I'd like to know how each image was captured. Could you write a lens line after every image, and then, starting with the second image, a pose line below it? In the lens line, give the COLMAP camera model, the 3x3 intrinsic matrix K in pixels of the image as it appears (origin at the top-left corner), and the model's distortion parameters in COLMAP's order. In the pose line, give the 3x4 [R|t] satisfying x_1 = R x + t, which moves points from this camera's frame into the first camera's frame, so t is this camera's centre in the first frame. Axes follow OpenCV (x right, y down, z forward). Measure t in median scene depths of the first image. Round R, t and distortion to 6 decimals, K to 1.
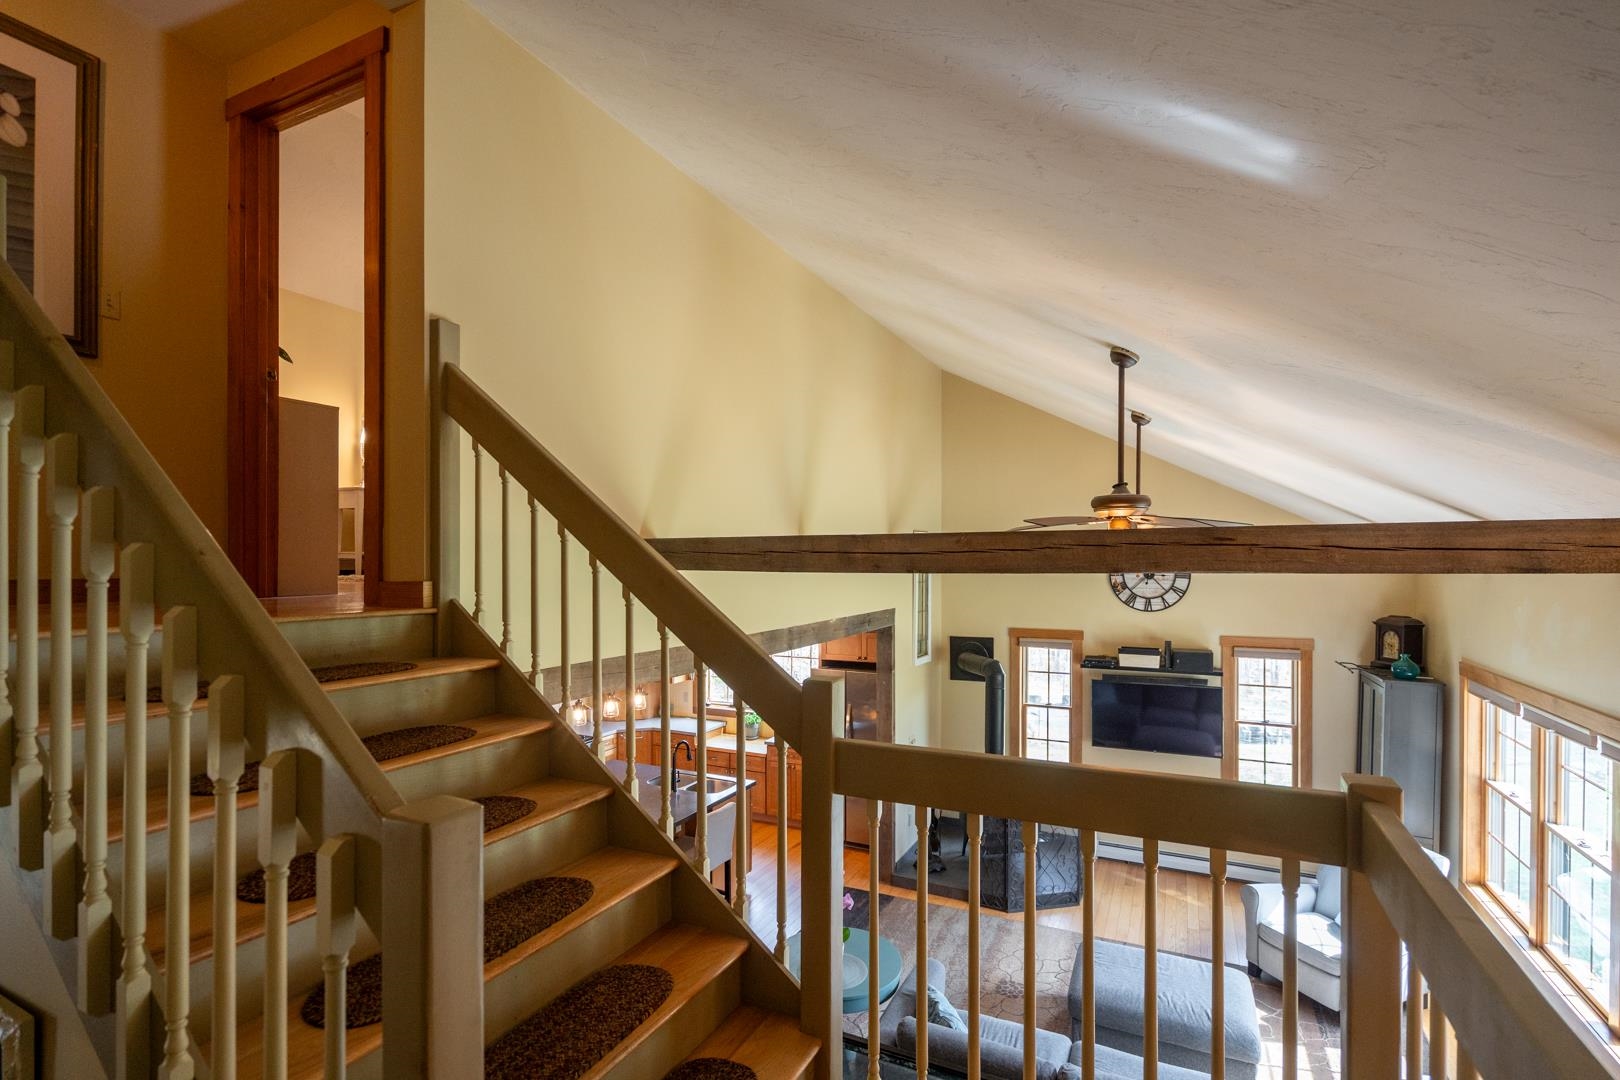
lens RADIAL K [[742.1, 0, 825.0], [0, 742.1, 559.5], [0, 0, 1]] dist [-0.001464, 0.000653]
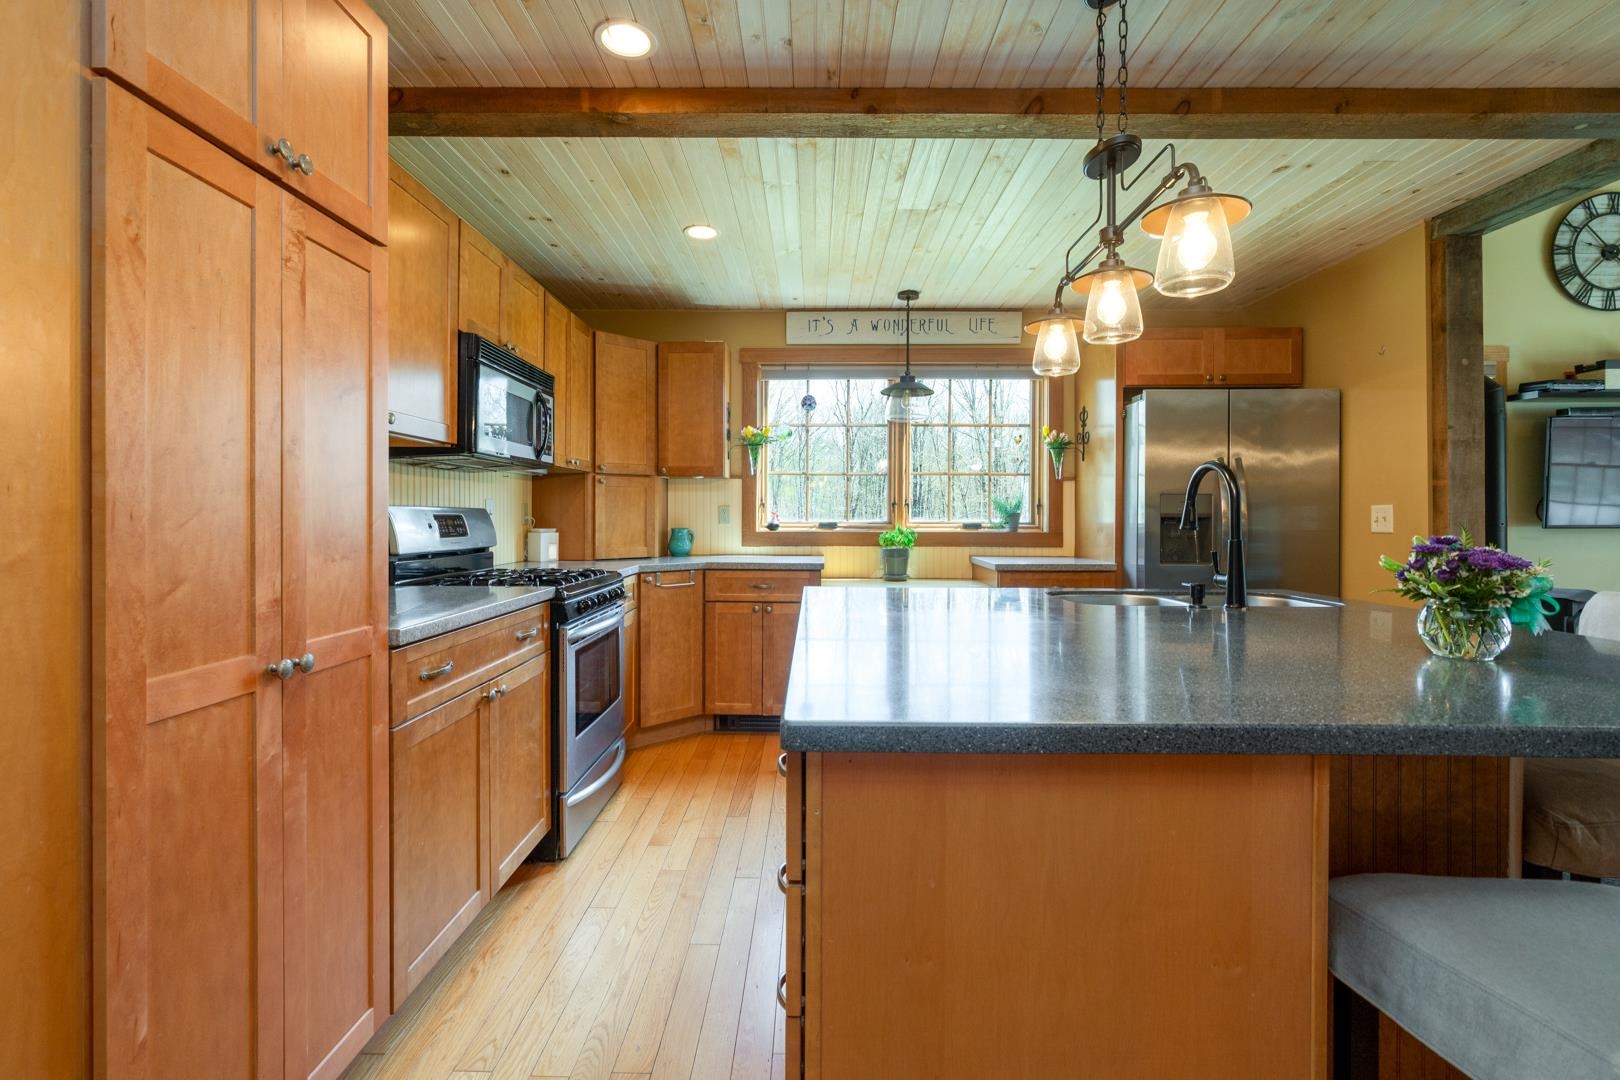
lens RADIAL K [[742.1, 0, 801.3], [0, 742.1, 514.6], [0, 0, 1]] dist [-0.001464, 0.000653]
pose [[0.914136, -0.000625, 0.405406, -0.452635], [-0.001719, 0.999984, 0.005418, 0.244779], [-0.405403, -0.005649, 0.914121, 0.714707]]
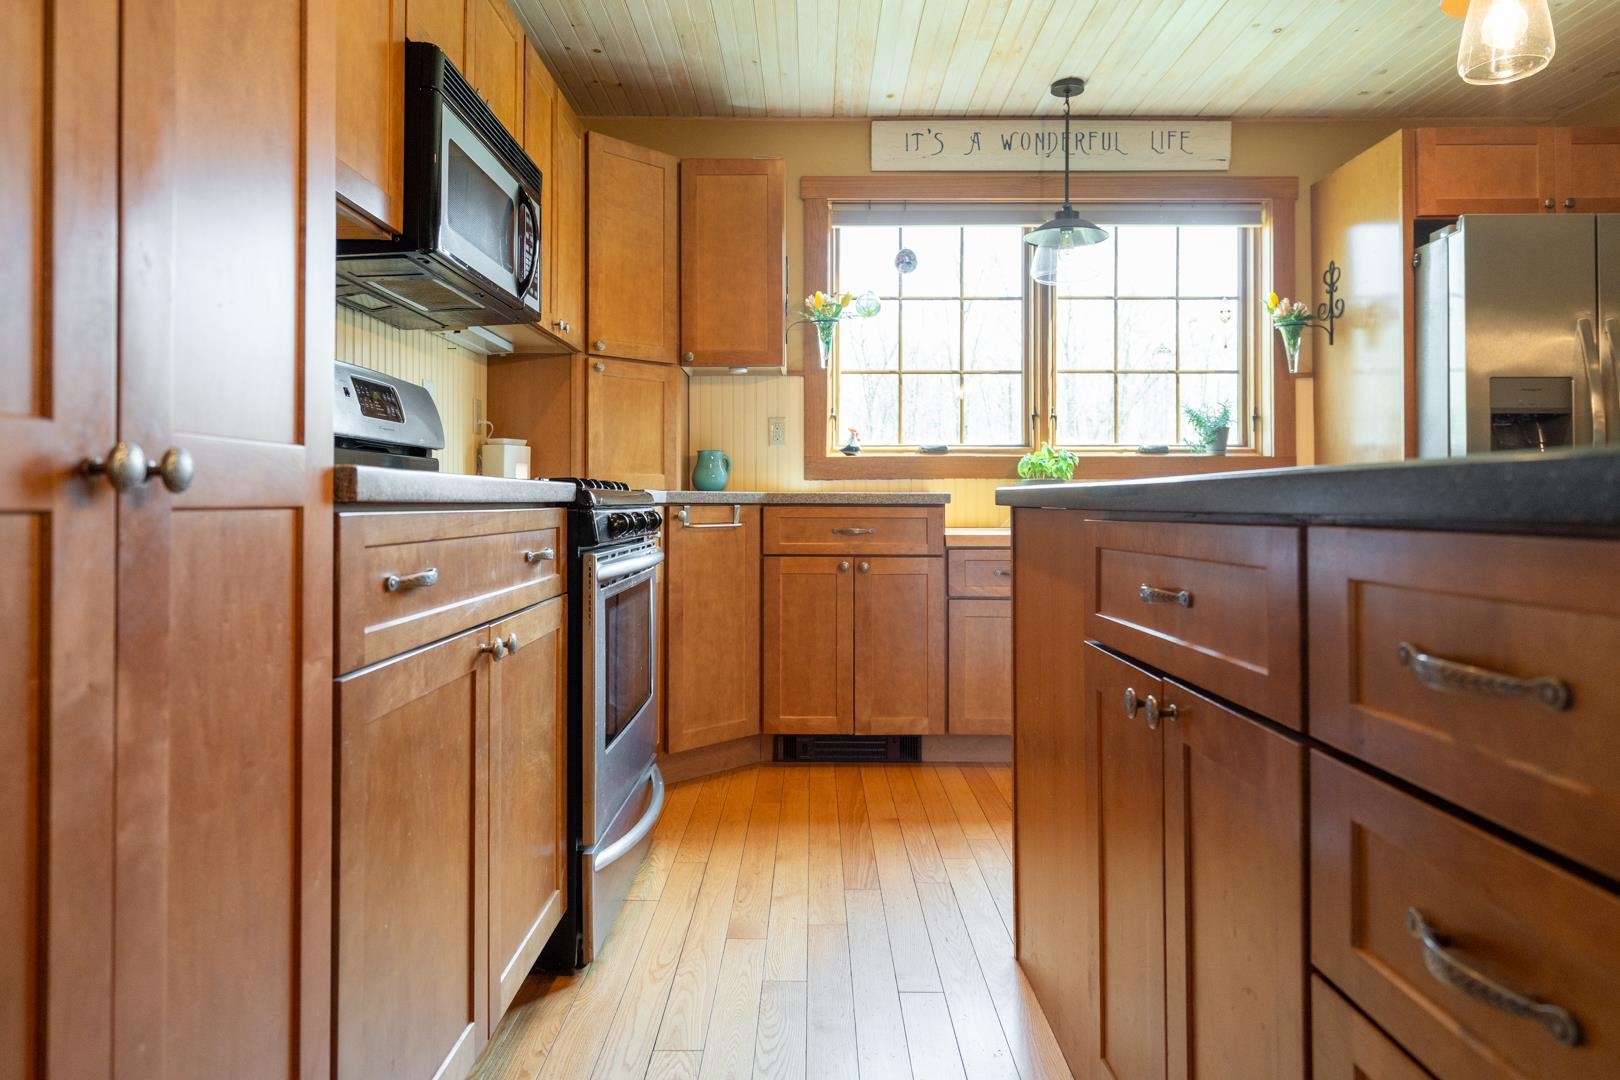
lens RADIAL K [[1014.8, 0, 825.5], [0, 1014.8, 475.3], [0, 0, 1]] dist [0.018506, -0.007426]
pose [[0.902941, 0.006422, 0.429718, -0.474054], [0.000540, 0.999871, -0.016076, 0.283178], [-0.429765, 0.014748, 0.902820, 0.804006]]
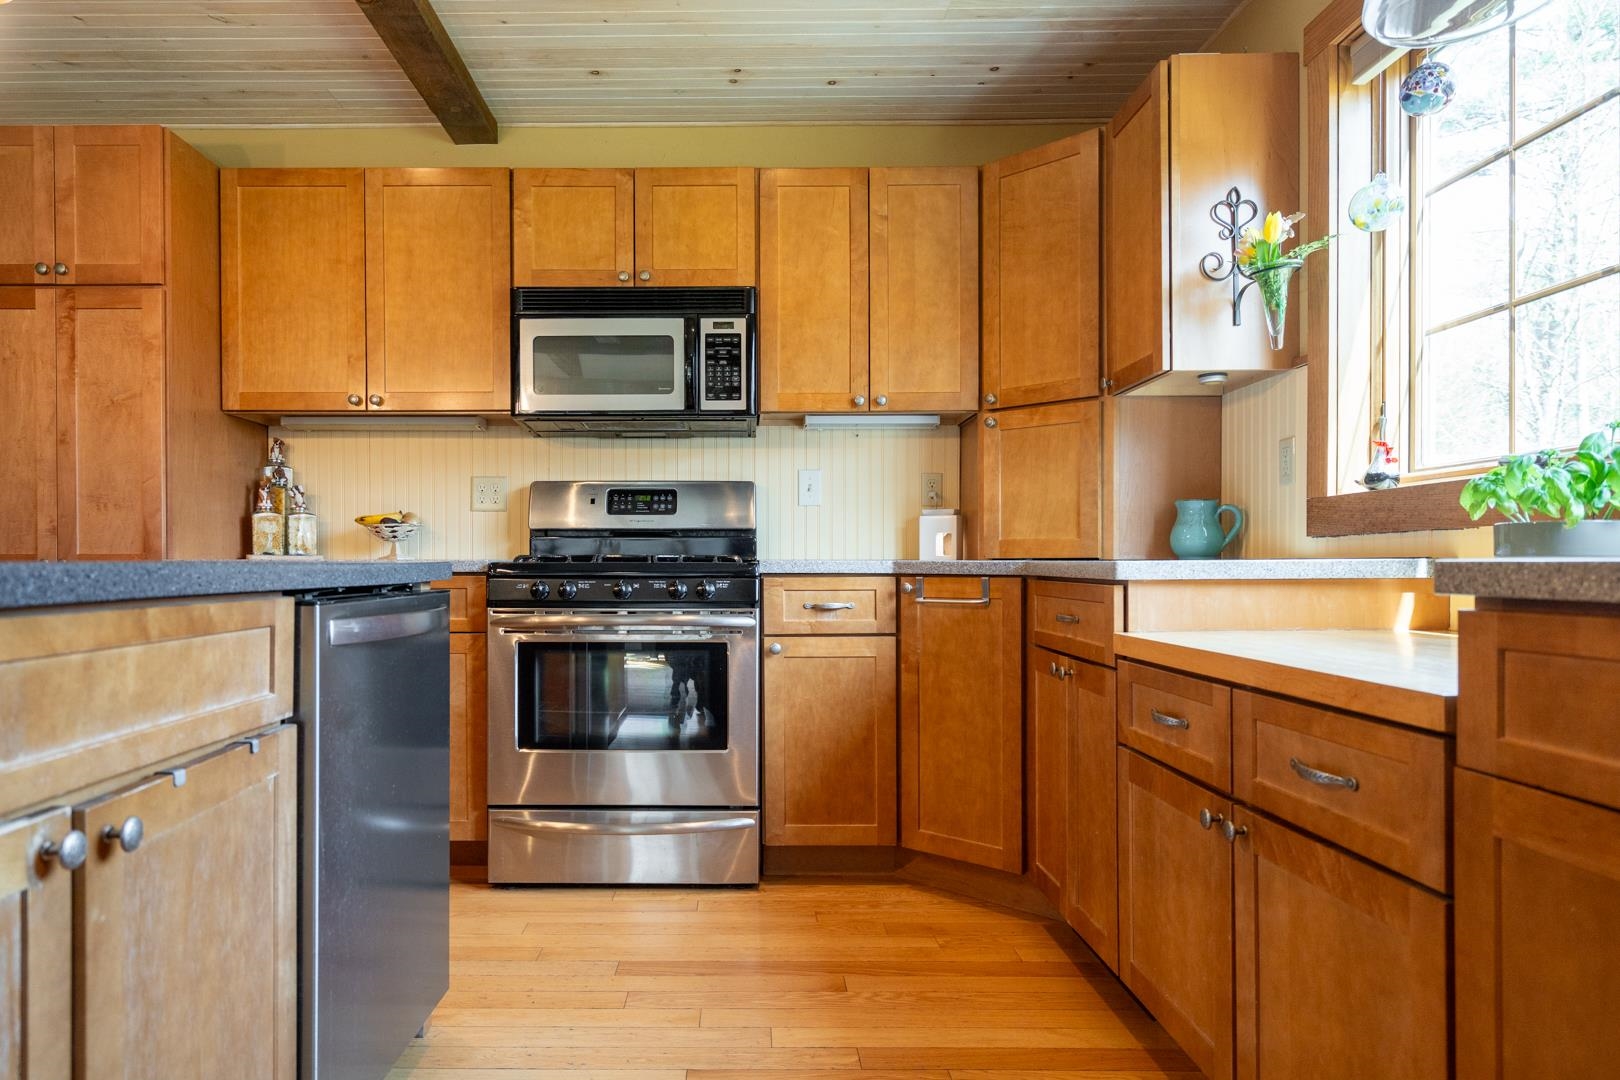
lens RADIAL K [[1014.8, 0, 705.6], [0, 1014.8, 568.3], [0, 0, 1]] dist [0.018506, -0.007426]
pose [[0.396539, -0.001860, -0.918016, 0.001806], [0.009086, 0.999957, 0.001899, 0.284750], [0.917973, -0.009094, 0.396539, 1.003885]]
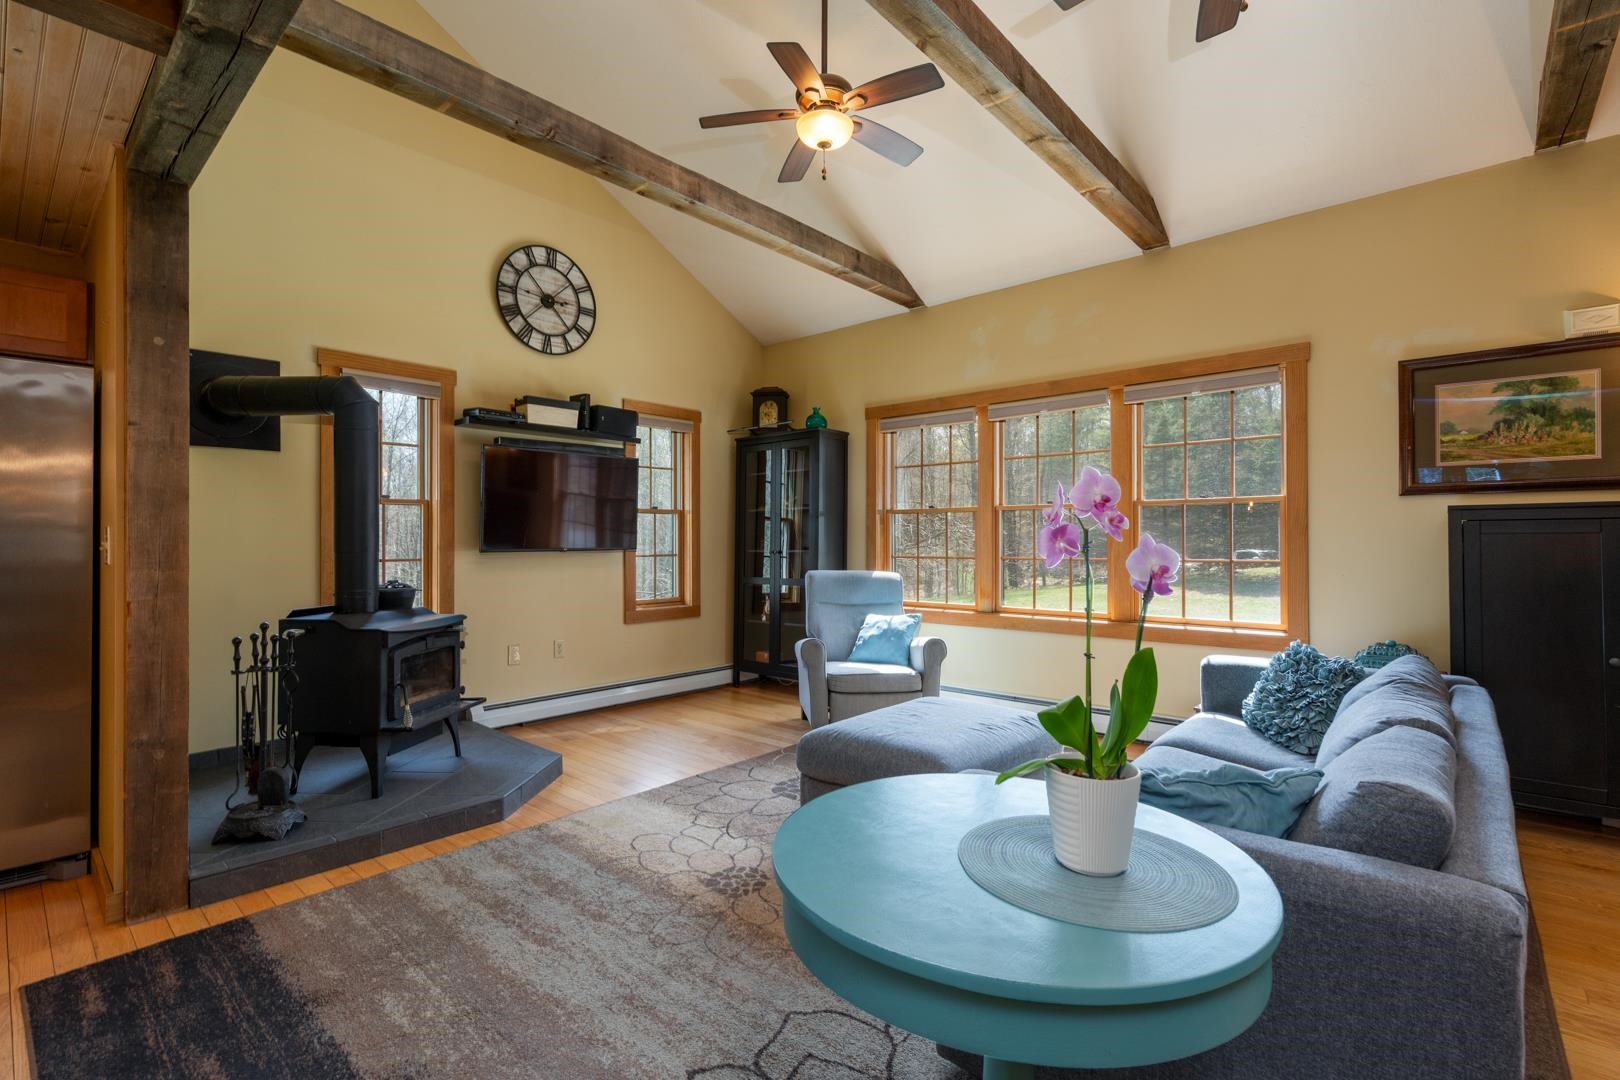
lens RADIAL K [[742.1, 0, 808.2], [0, 742.1, 531.3], [0, 0, 1]] dist [-0.001464, 0.000653]
pose [[0.284744, 0.006985, 0.958578, -0.161330], [-0.001613, 0.999976, -0.006808, 0.244629], [-0.958602, 0.000393, 0.284748, 0.578456]]
